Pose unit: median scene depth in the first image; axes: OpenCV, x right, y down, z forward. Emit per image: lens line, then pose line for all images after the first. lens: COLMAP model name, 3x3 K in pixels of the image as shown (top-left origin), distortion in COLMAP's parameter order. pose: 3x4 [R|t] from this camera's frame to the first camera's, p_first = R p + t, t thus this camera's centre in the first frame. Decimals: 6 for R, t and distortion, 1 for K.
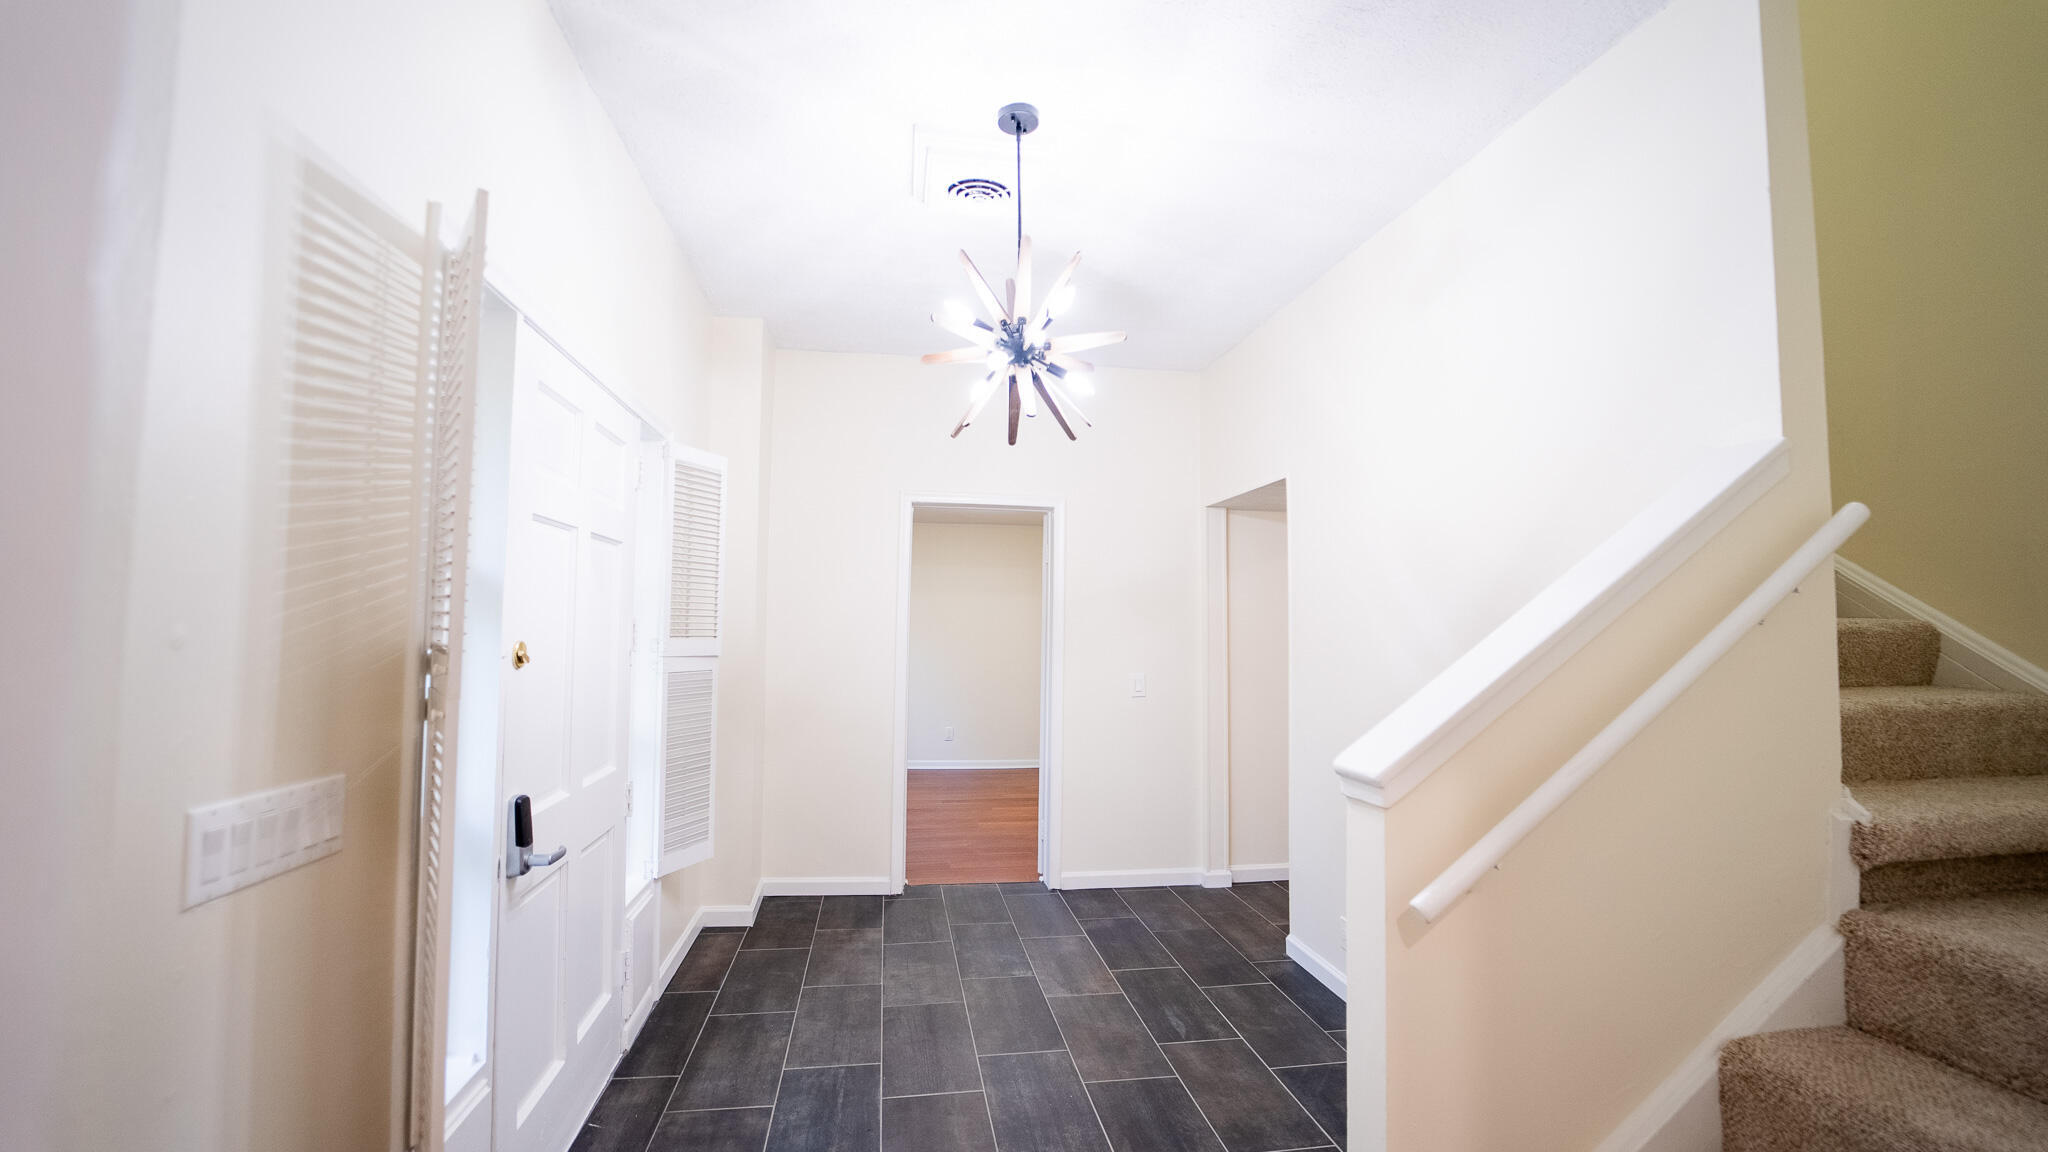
lens RADIAL K [[850.0, 0, 1025.3], [0, 850.0, 581.4], [0, 0, 1]] dist [-0.018855, 0.002328]
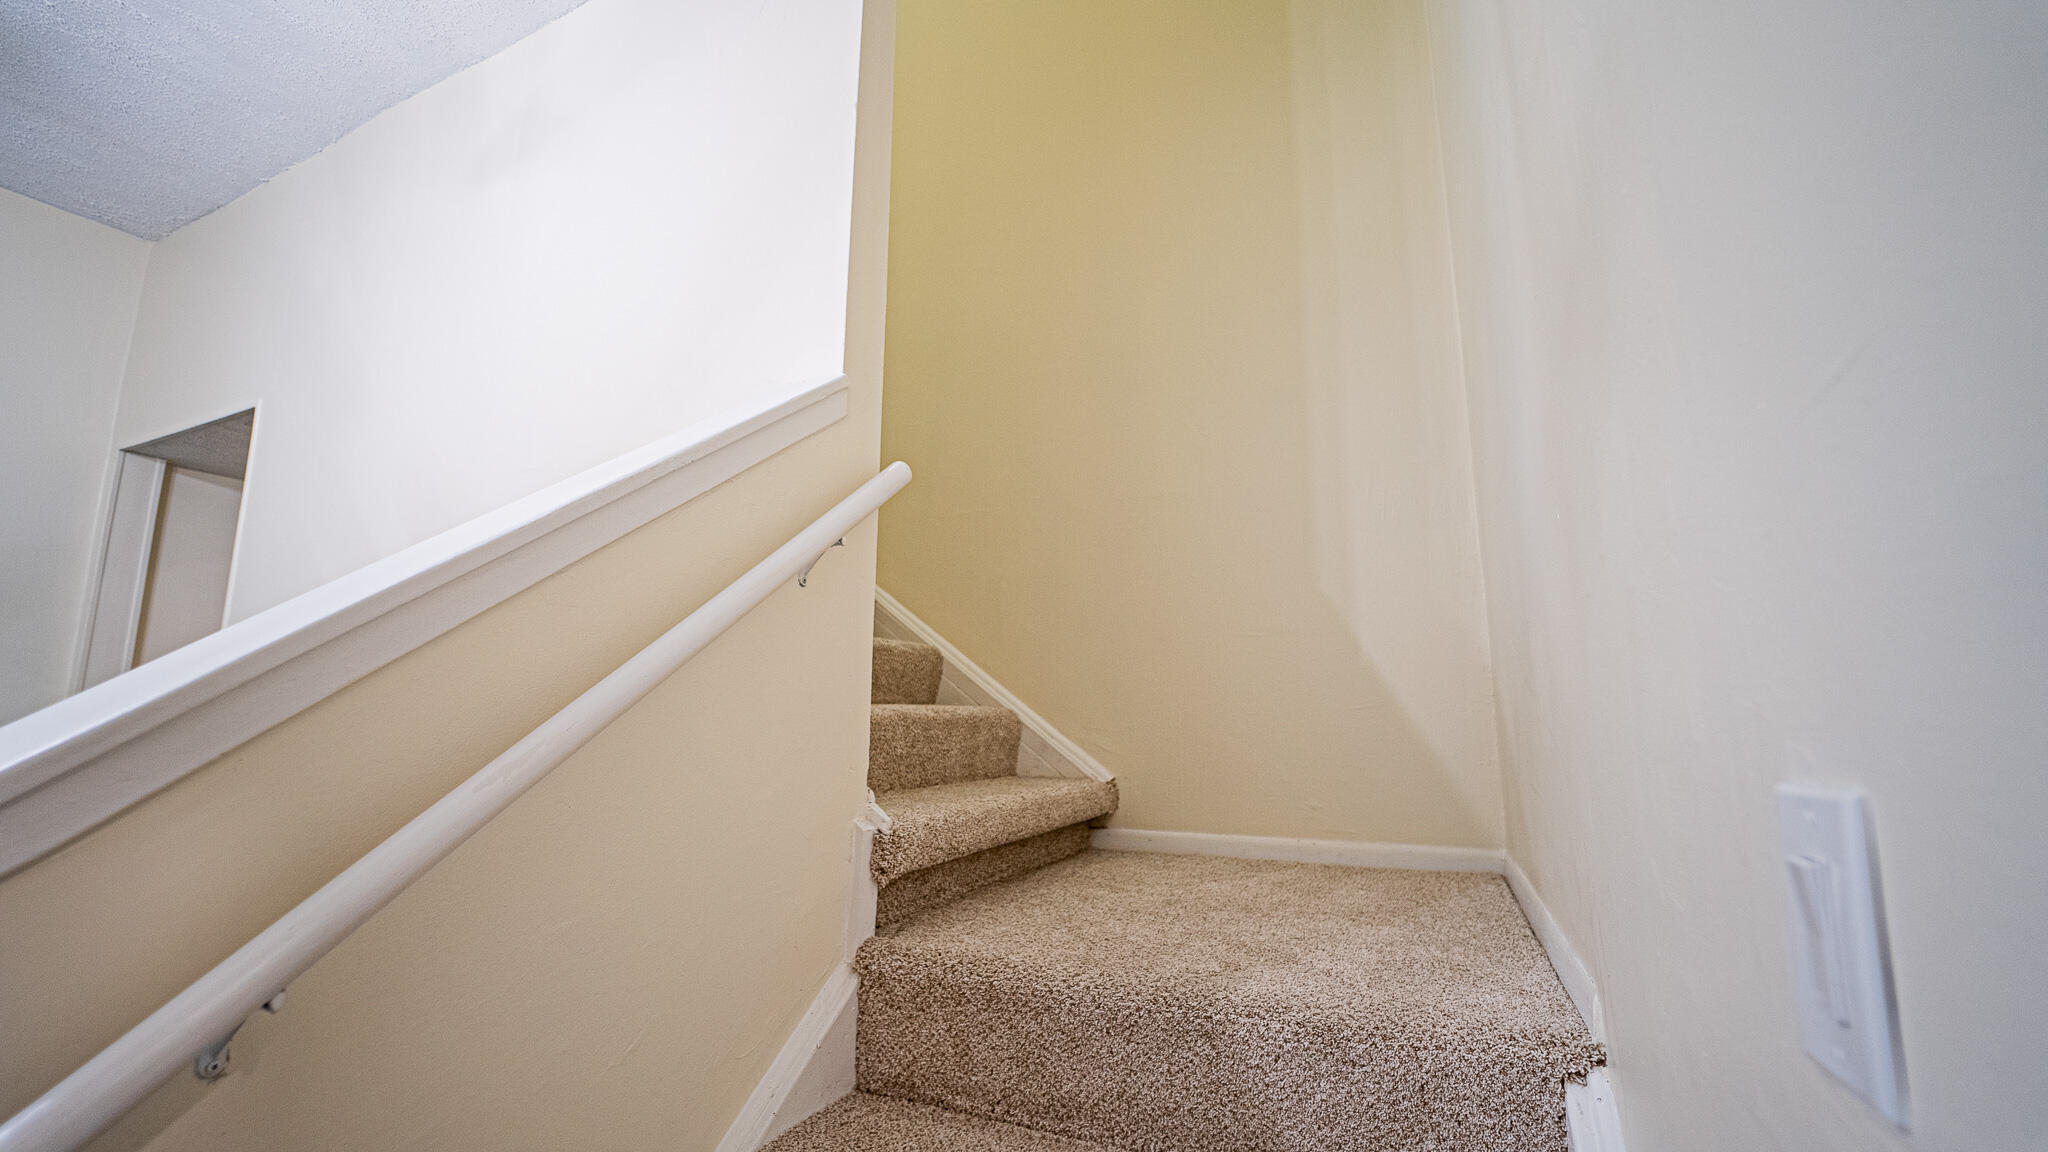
lens RADIAL K [[850.0, 0, 1020.4], [0, 850.0, 579.8], [0, 0, 1]] dist [-0.018855, 0.002328]
pose [[0.587282, 0.125869, 0.799535, 0.360068], [-0.045844, 0.991421, -0.122403, 0.134970], [-0.808083, 0.035231, 0.588015, 0.368198]]
